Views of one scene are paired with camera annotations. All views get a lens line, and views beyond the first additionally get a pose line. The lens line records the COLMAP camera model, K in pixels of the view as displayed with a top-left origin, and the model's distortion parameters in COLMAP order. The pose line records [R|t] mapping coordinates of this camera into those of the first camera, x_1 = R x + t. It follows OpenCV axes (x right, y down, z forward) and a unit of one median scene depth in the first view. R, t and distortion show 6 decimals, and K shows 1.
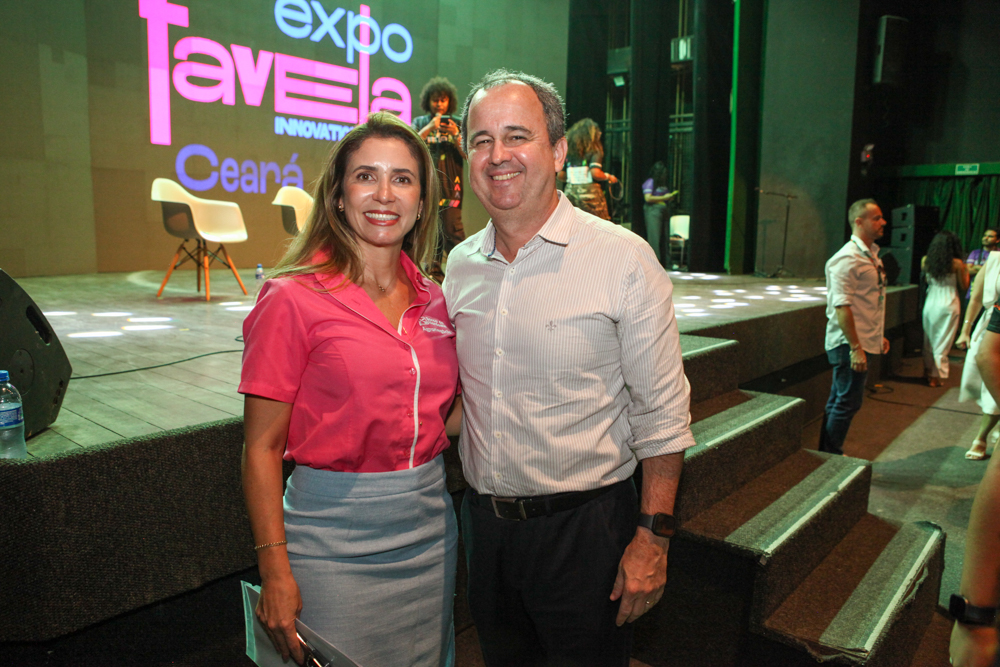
lens RADIAL K [[724.8, 0, 500.0], [0, 724.8, 333.5], [0, 0, 1]] dist [-0.042838, 0.005646]
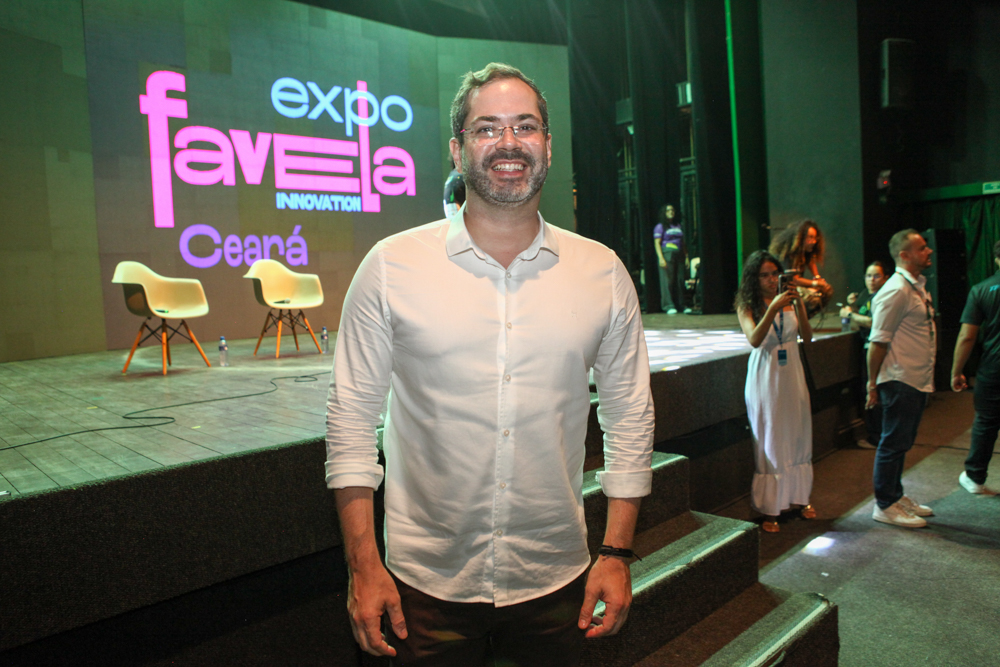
lens RADIAL K [[710.6, 0, 500.0], [0, 710.6, 333.5], [0, 0, 1]] dist [-0.055293, 0.006873]
pose [[0.991836, -0.058930, -0.113090, 0.113353], [0.050823, 0.996016, -0.073276, -0.003761], [0.116957, 0.066930, 0.990879, 0.028174]]
